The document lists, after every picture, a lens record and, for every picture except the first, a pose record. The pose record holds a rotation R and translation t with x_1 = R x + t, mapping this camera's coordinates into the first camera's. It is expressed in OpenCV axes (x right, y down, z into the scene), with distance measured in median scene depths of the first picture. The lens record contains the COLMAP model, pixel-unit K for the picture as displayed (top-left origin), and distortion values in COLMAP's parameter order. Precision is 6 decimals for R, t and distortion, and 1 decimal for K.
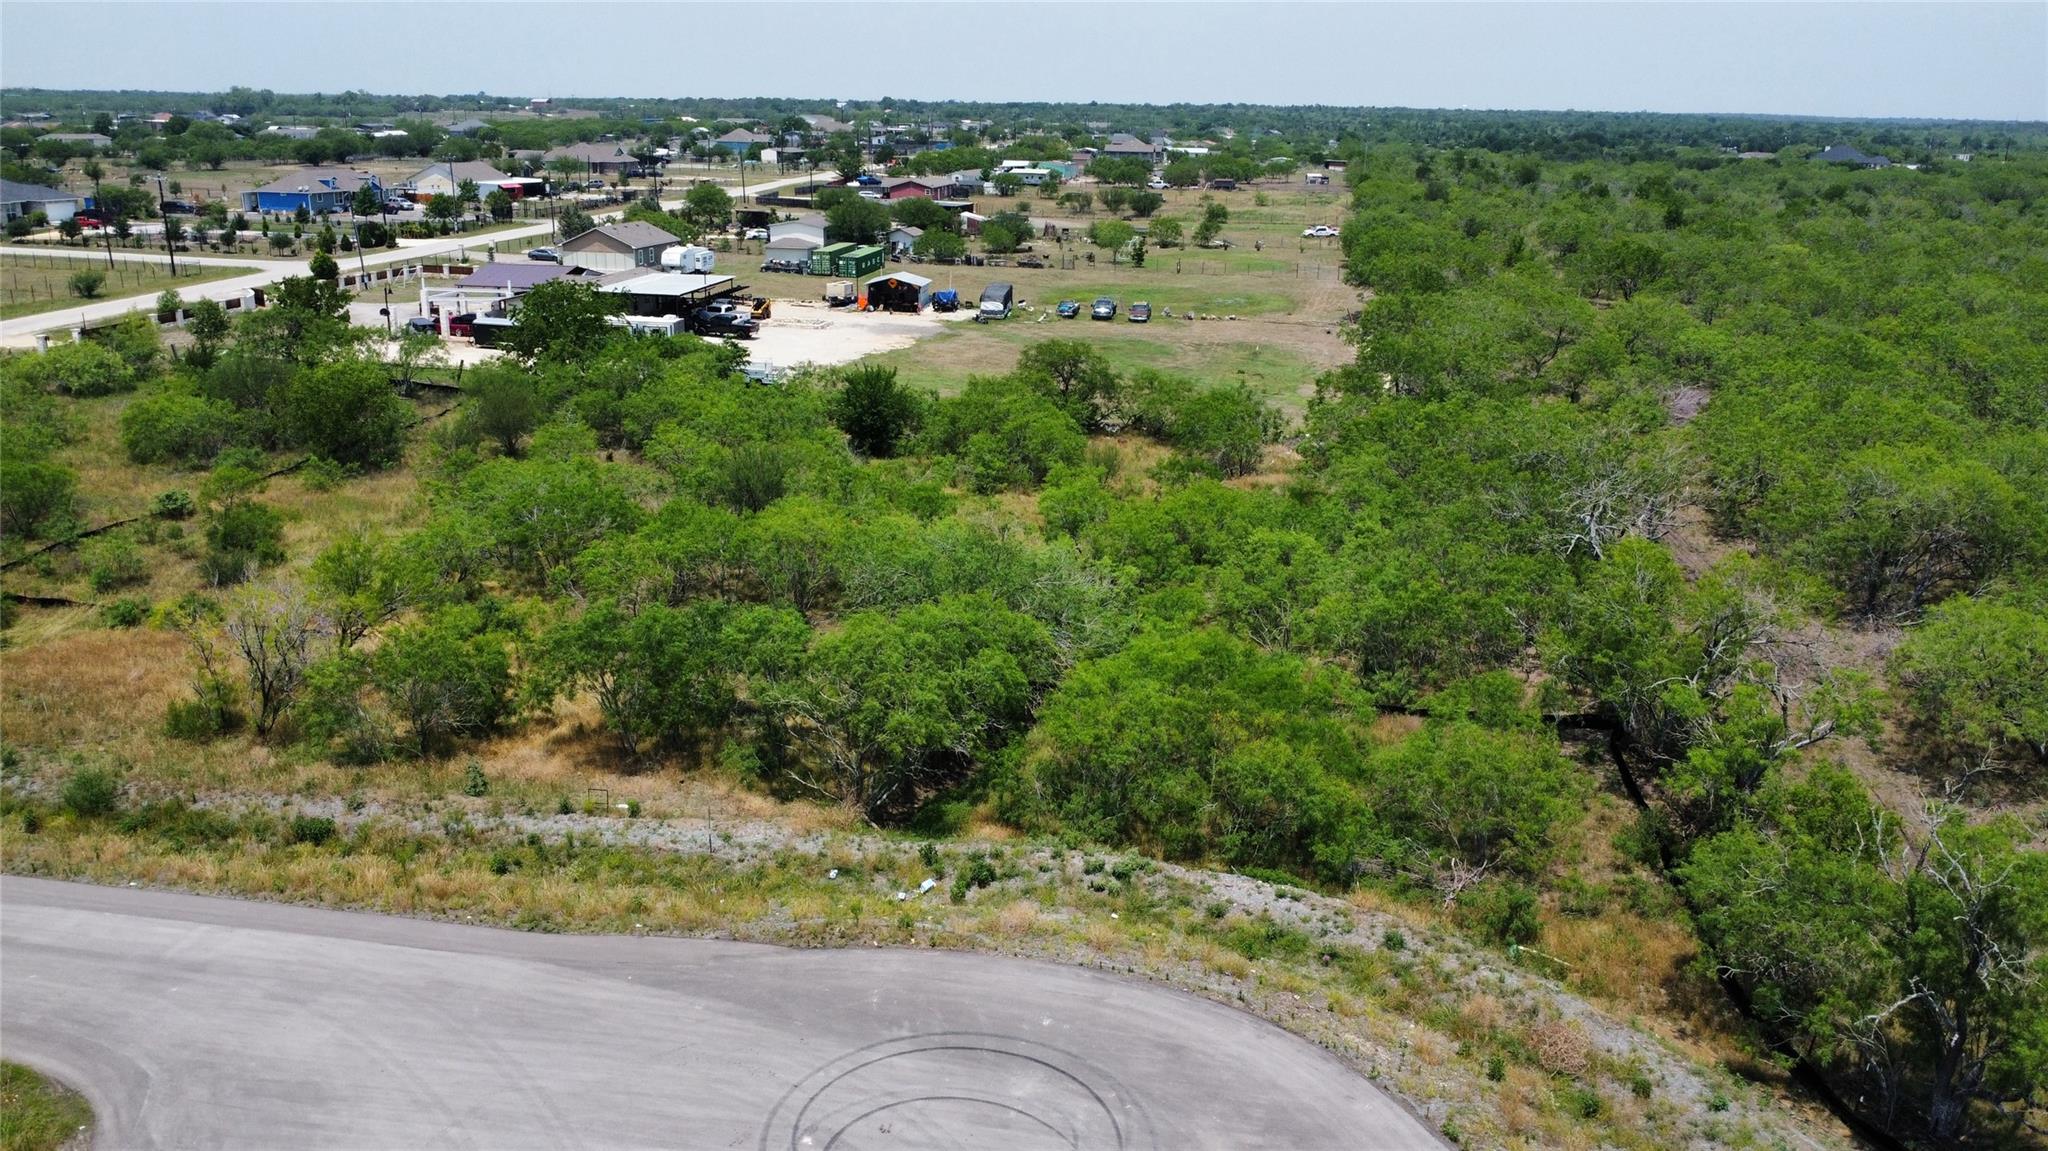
lens RADIAL K [[1539.2, 0, 1032.6], [0, 1539.2, 571.0], [0, 0, 1]] dist [0.003695, -0.004972]
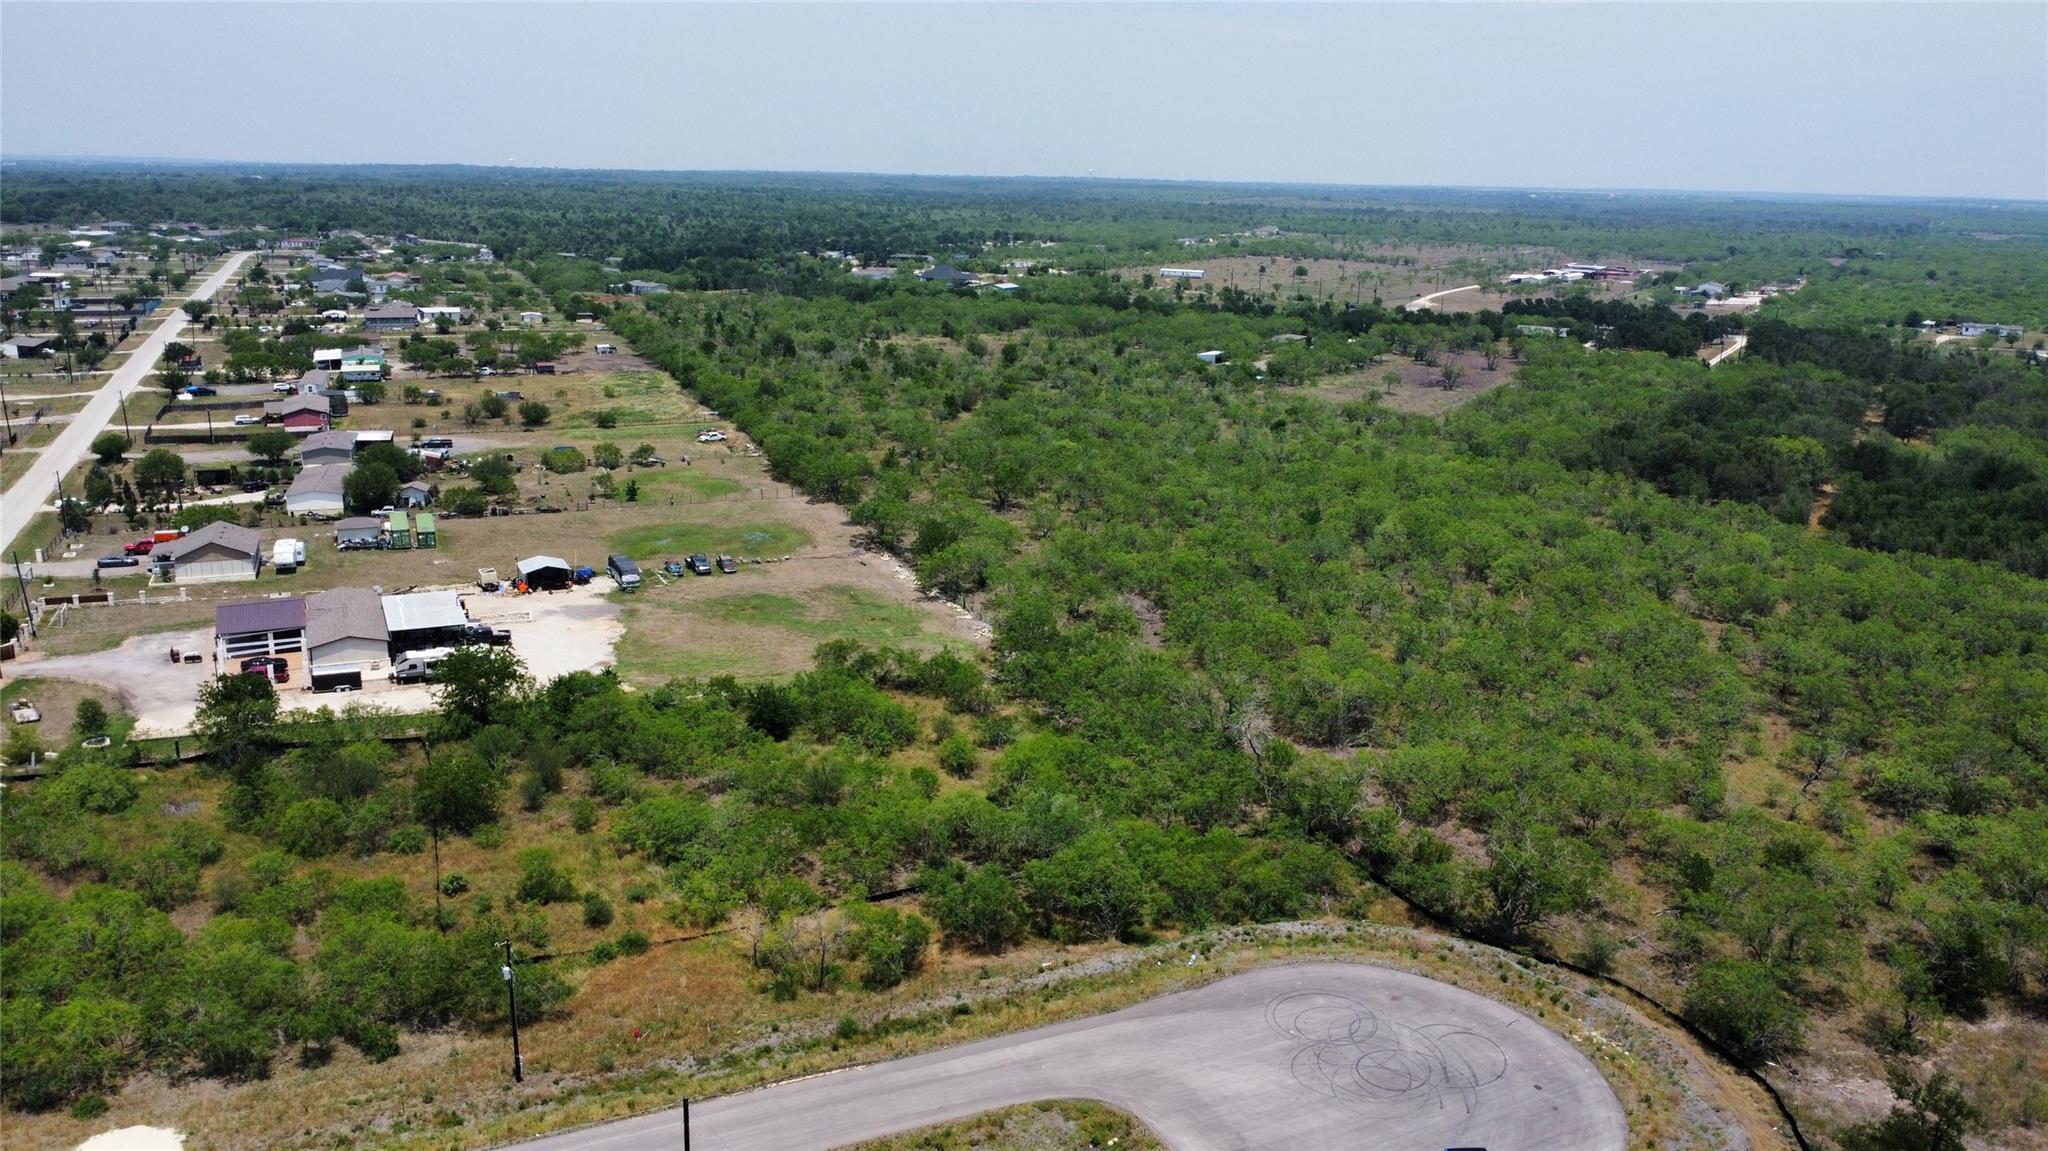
lens RADIAL K [[1539.2, 0, 1030.3], [0, 1539.2, 570.8], [0, 0, 1]] dist [0.003695, -0.004972]
pose [[0.833274, -0.140435, 0.534726, -1.243294], [0.154769, 0.987782, 0.018243, -0.412693], [-0.530755, 0.067557, 0.844829, -0.849805]]
